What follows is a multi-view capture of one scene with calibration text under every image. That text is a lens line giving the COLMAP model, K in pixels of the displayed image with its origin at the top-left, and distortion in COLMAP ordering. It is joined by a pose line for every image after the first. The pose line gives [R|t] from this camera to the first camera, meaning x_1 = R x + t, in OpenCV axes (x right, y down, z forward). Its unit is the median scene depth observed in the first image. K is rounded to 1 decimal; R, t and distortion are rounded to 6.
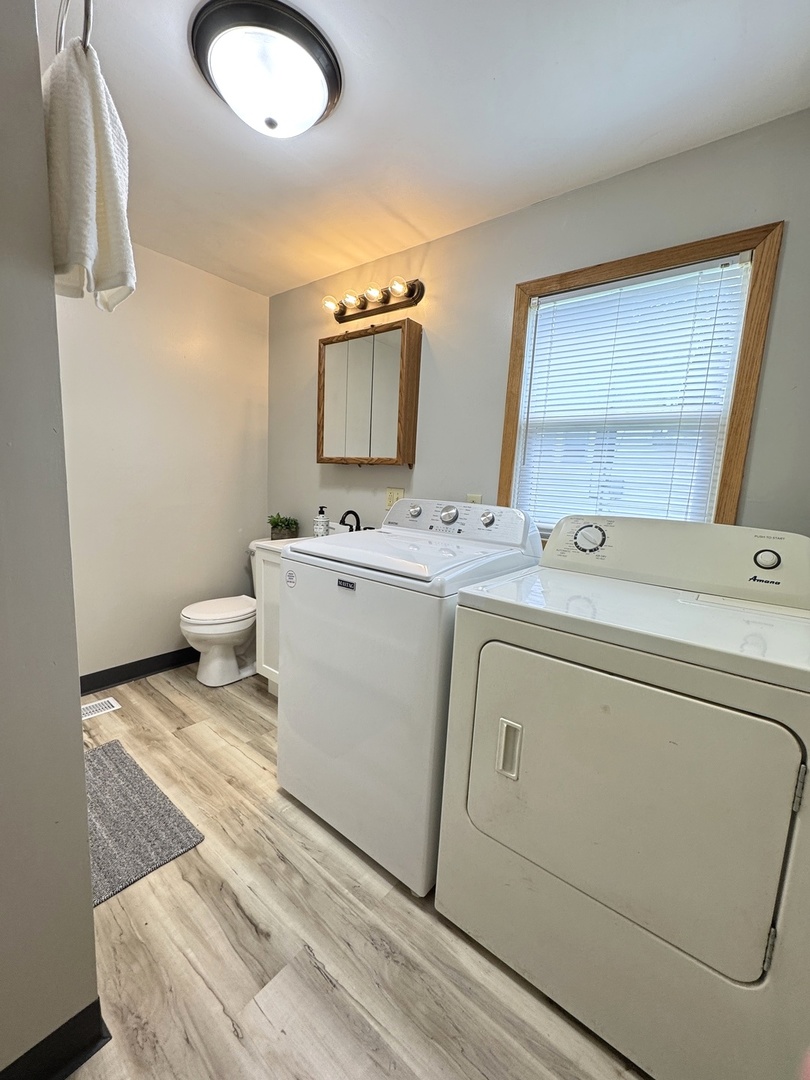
lens RADIAL K [[430.1, 0, 409.3], [0, 430.1, 541.2], [0, 0, 1]] dist [-0.003172, 0.000672]
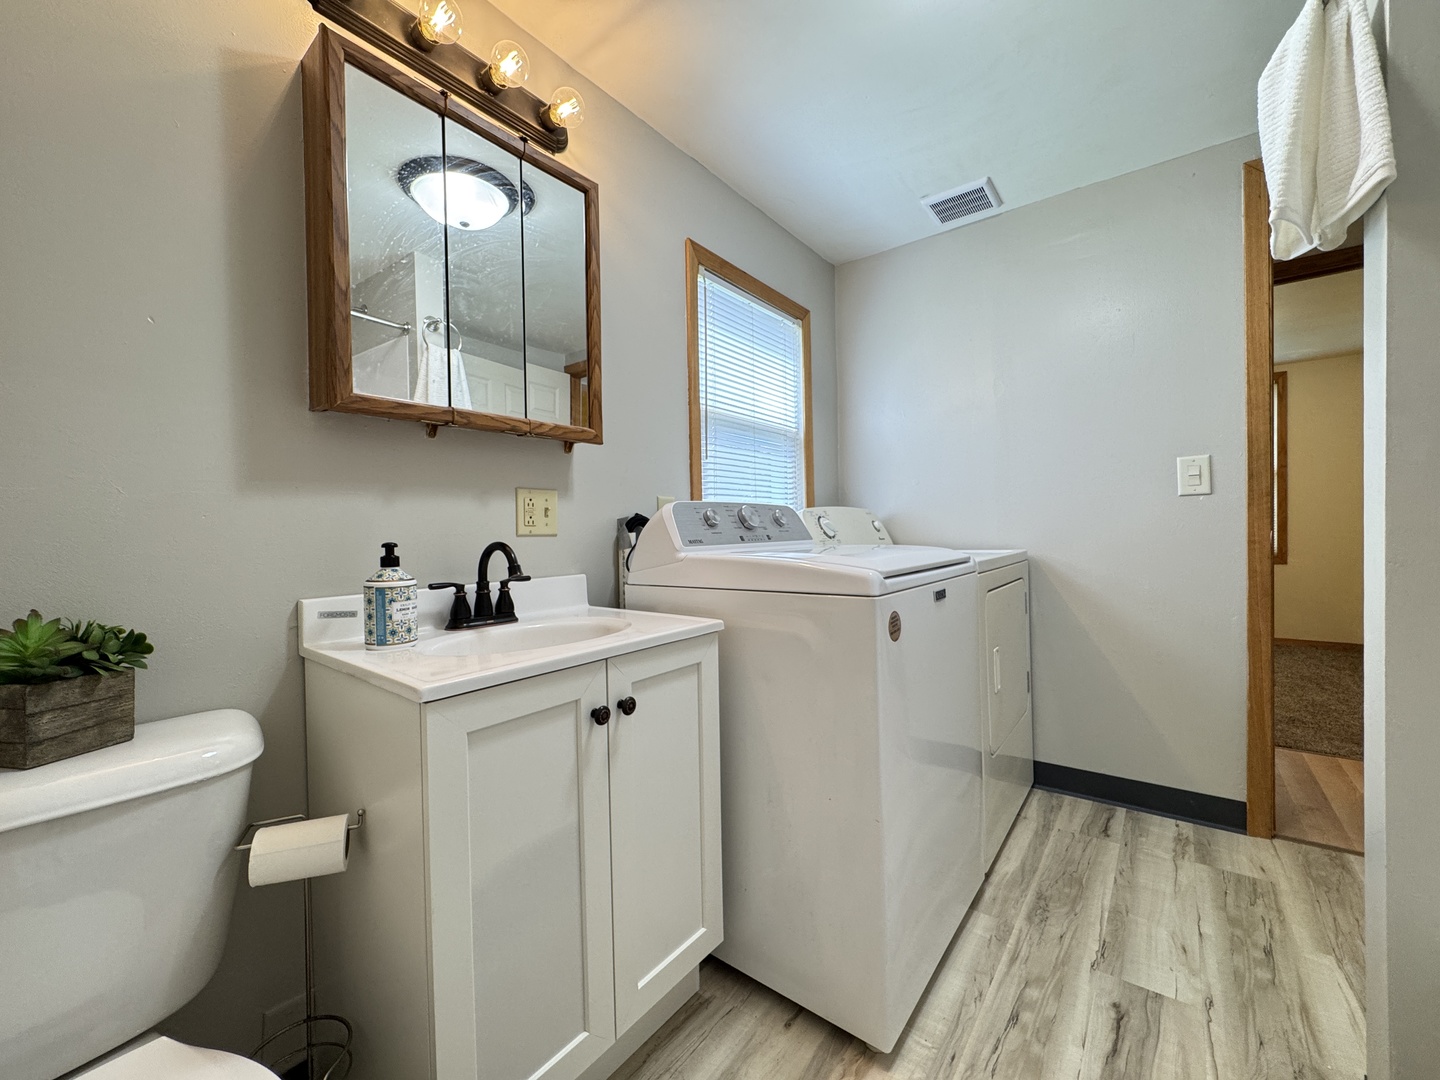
lens RADIAL K [[573.5, 0, 718.2], [0, 573.5, 537.4], [0, 0, 1]] dist [-0.003172, 0.000672]
pose [[0.006441, -0.067224, 0.997717, -1.233564], [0.161904, 0.984644, 0.065298, -0.140915], [-0.986785, 0.161114, 0.017226, 1.434124]]
